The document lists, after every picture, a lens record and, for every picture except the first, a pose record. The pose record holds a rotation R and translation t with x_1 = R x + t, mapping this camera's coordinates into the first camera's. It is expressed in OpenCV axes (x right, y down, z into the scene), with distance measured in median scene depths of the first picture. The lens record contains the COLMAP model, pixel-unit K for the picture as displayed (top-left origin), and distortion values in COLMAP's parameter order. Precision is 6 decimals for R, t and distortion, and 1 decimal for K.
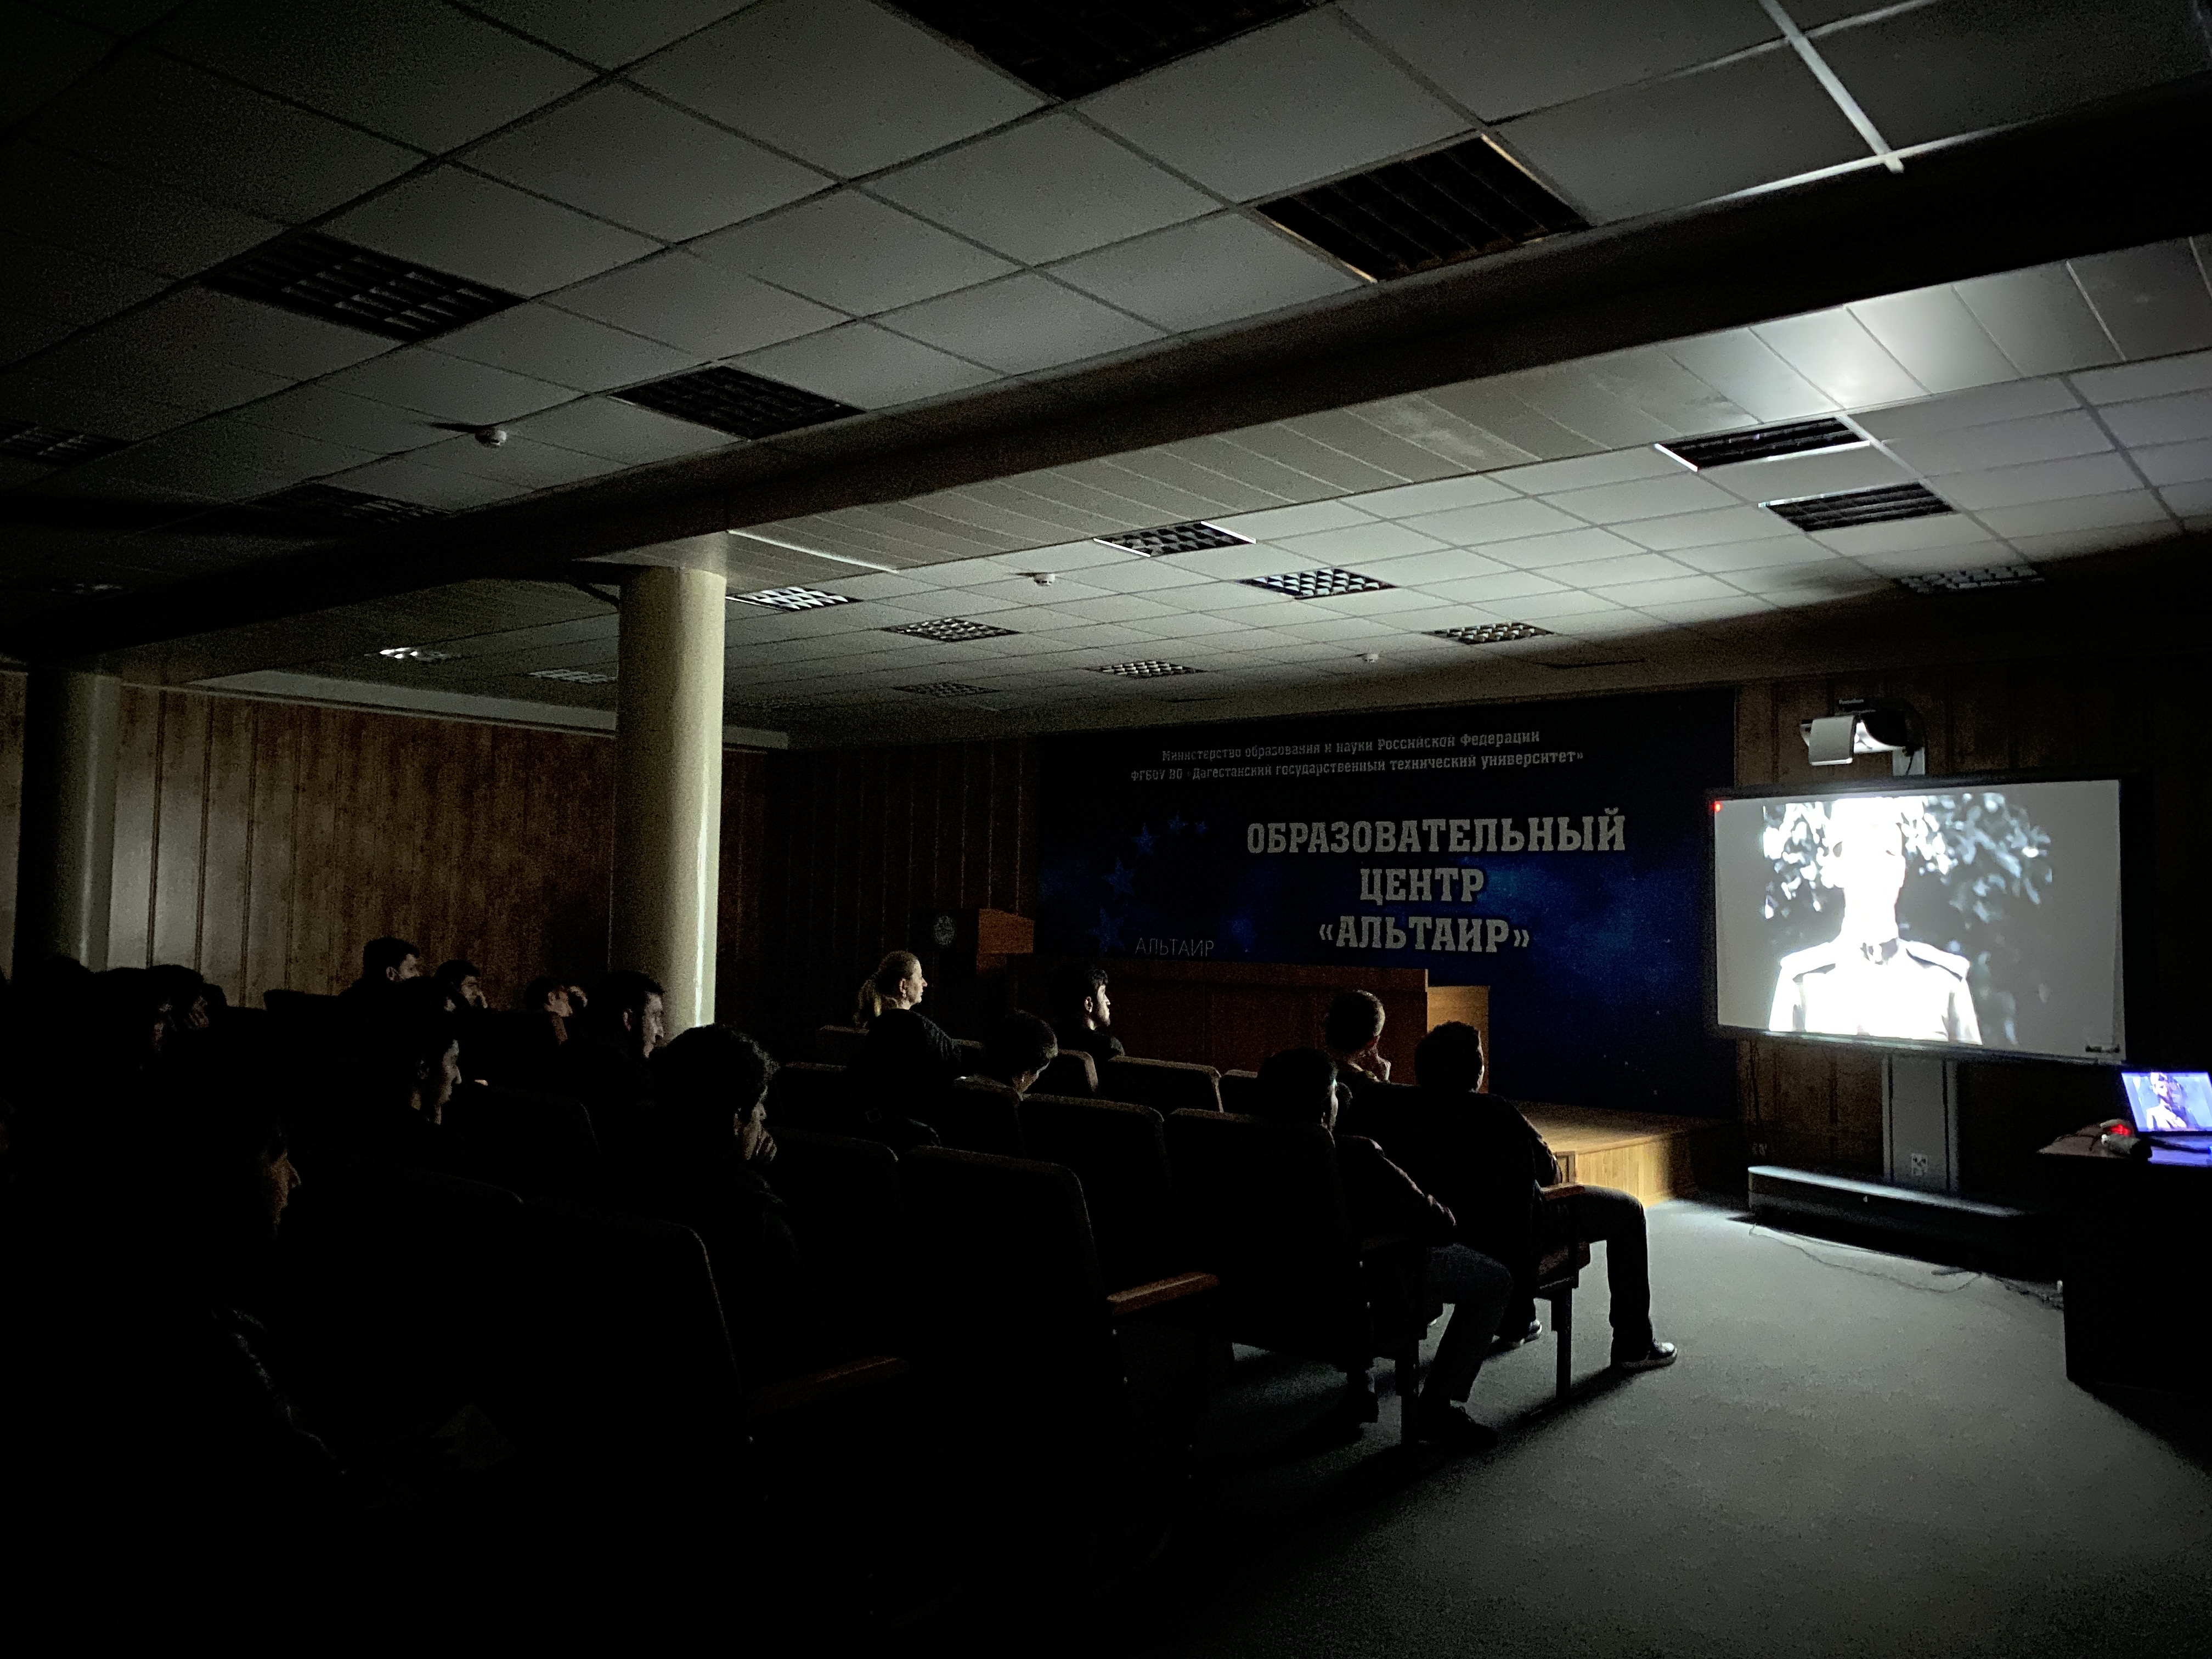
lens RADIAL K [[1681.9, 0, 1112.5], [0, 1681.9, 836.1], [0, 0, 1]] dist [0.065367, -0.035569]
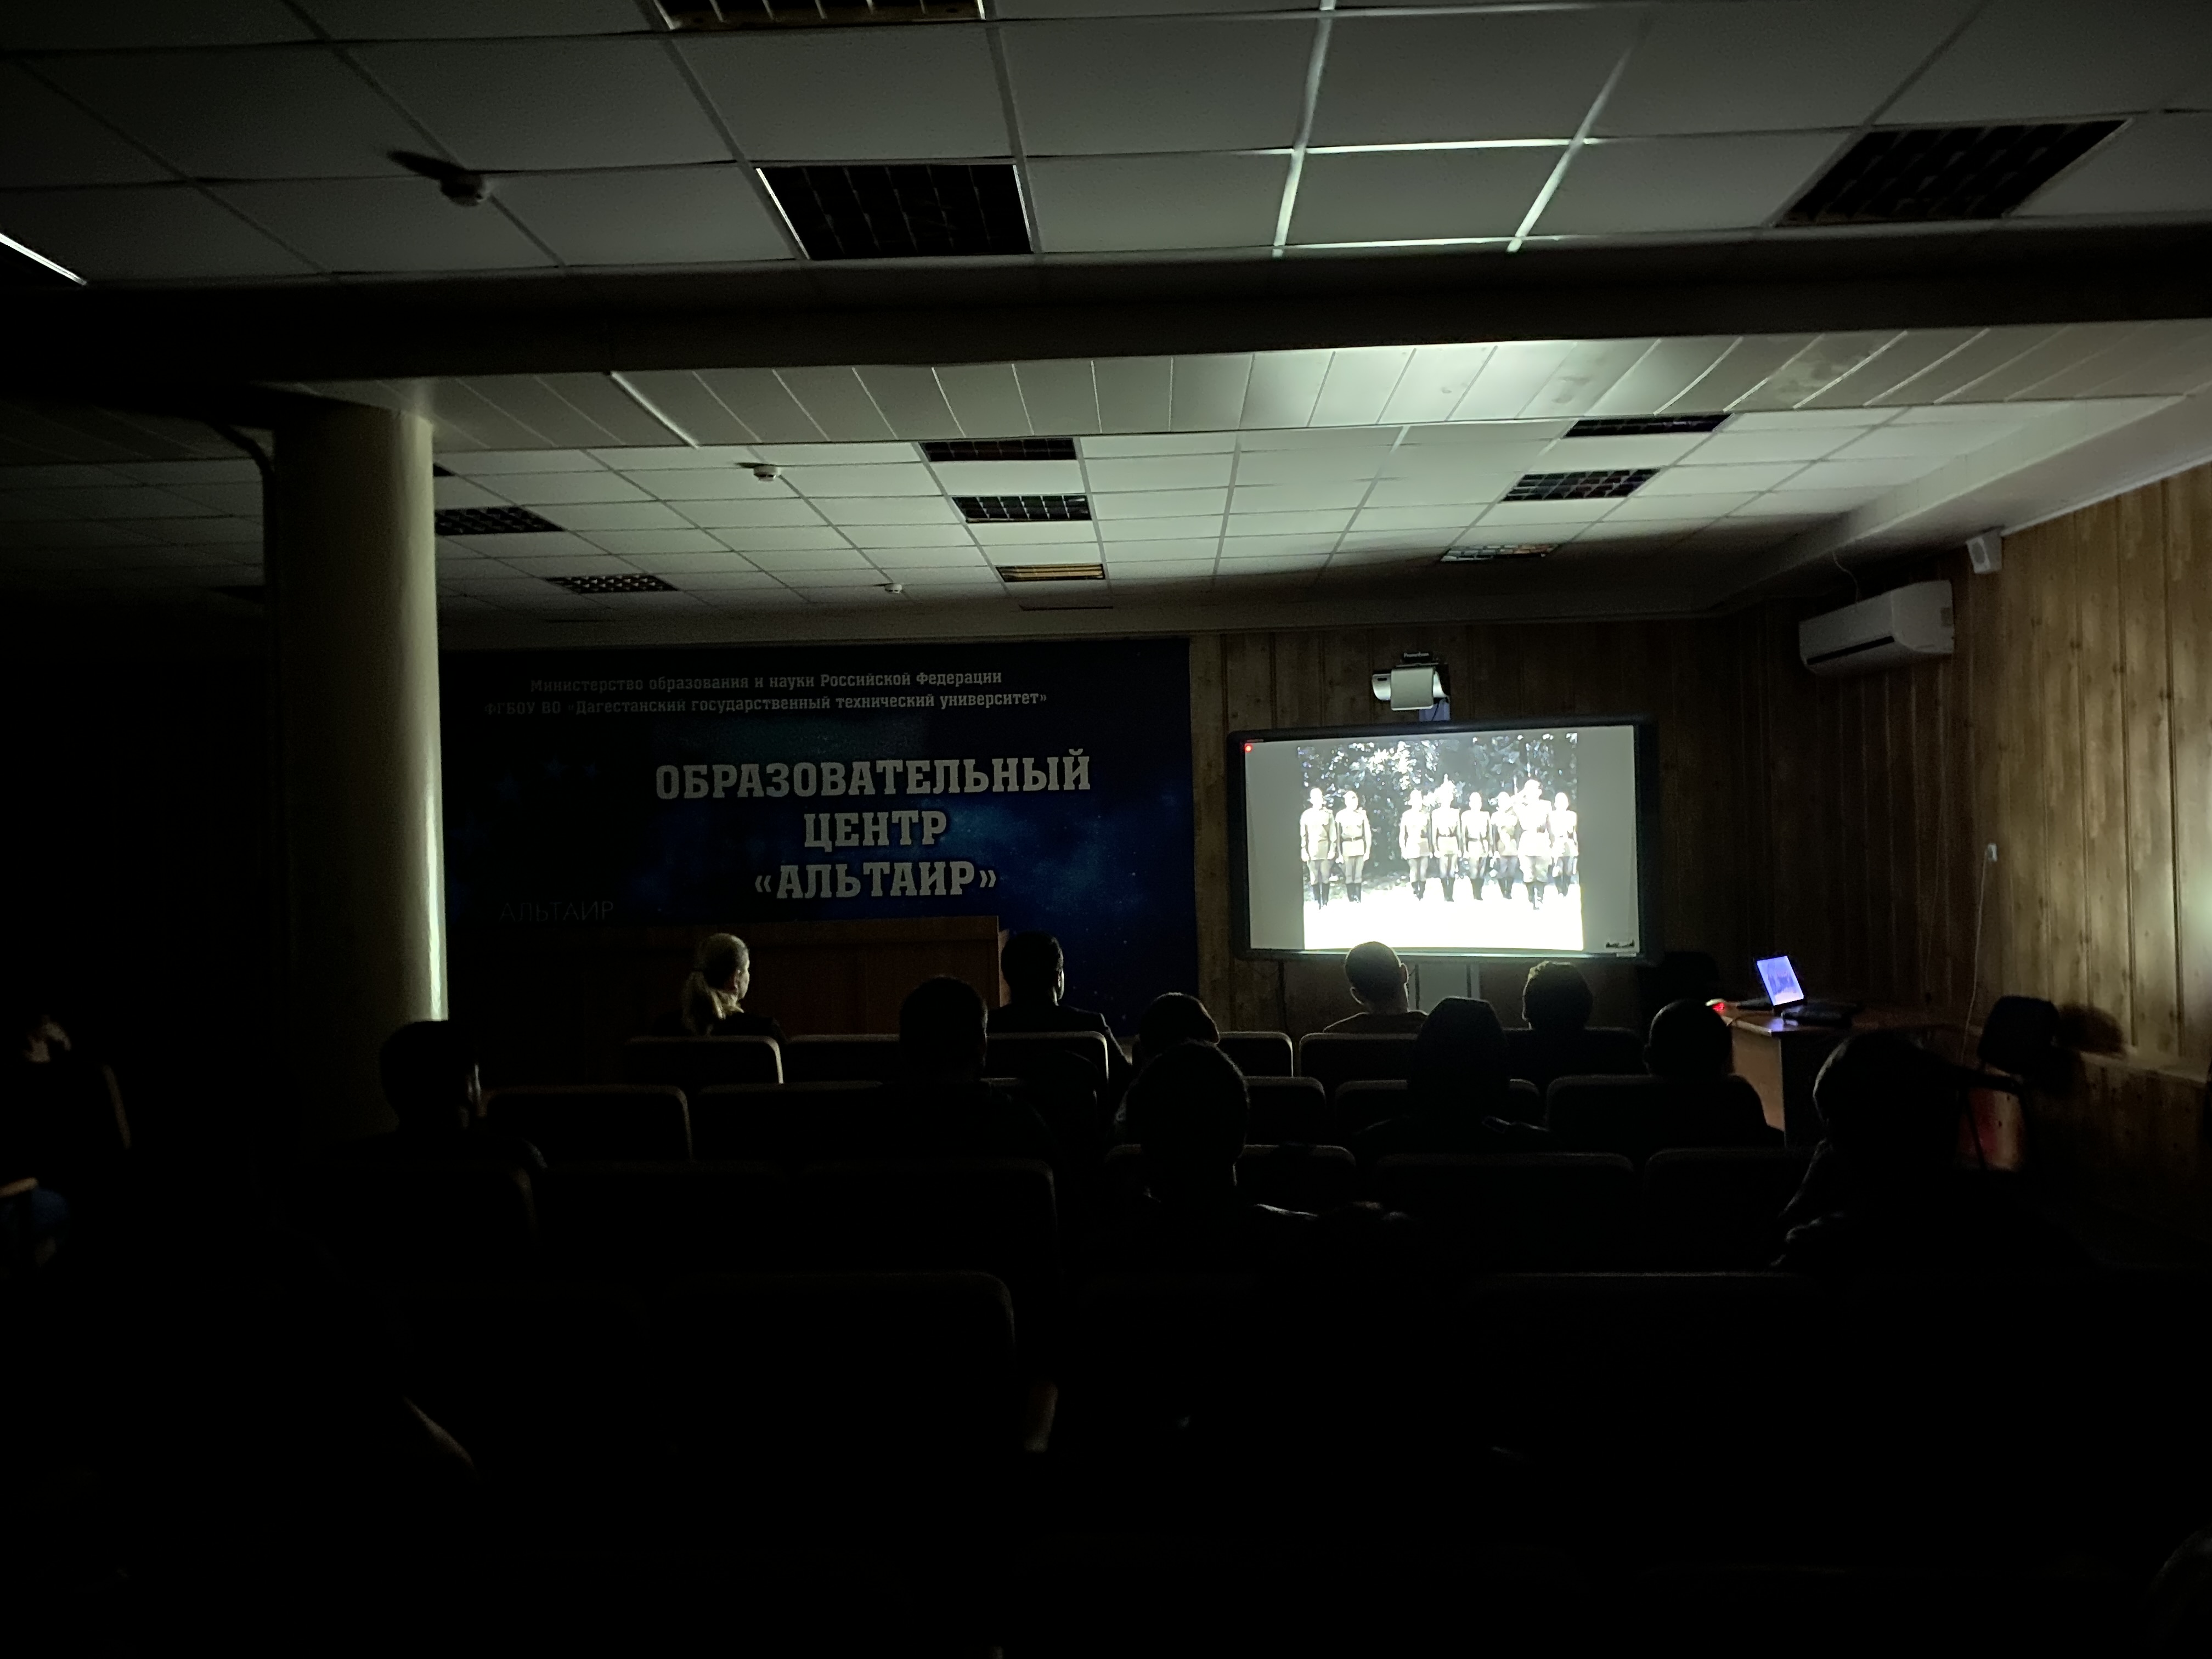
lens RADIAL K [[1681.9, 0, 1112.8], [0, 1681.9, 817.0], [0, 0, 1]] dist [0.065367, -0.035569]
pose [[0.792315, -0.024789, 0.609609, -0.294949], [0.009467, 0.999553, 0.028341, -0.003654], [-0.610039, -0.016684, 0.792196, 0.162898]]
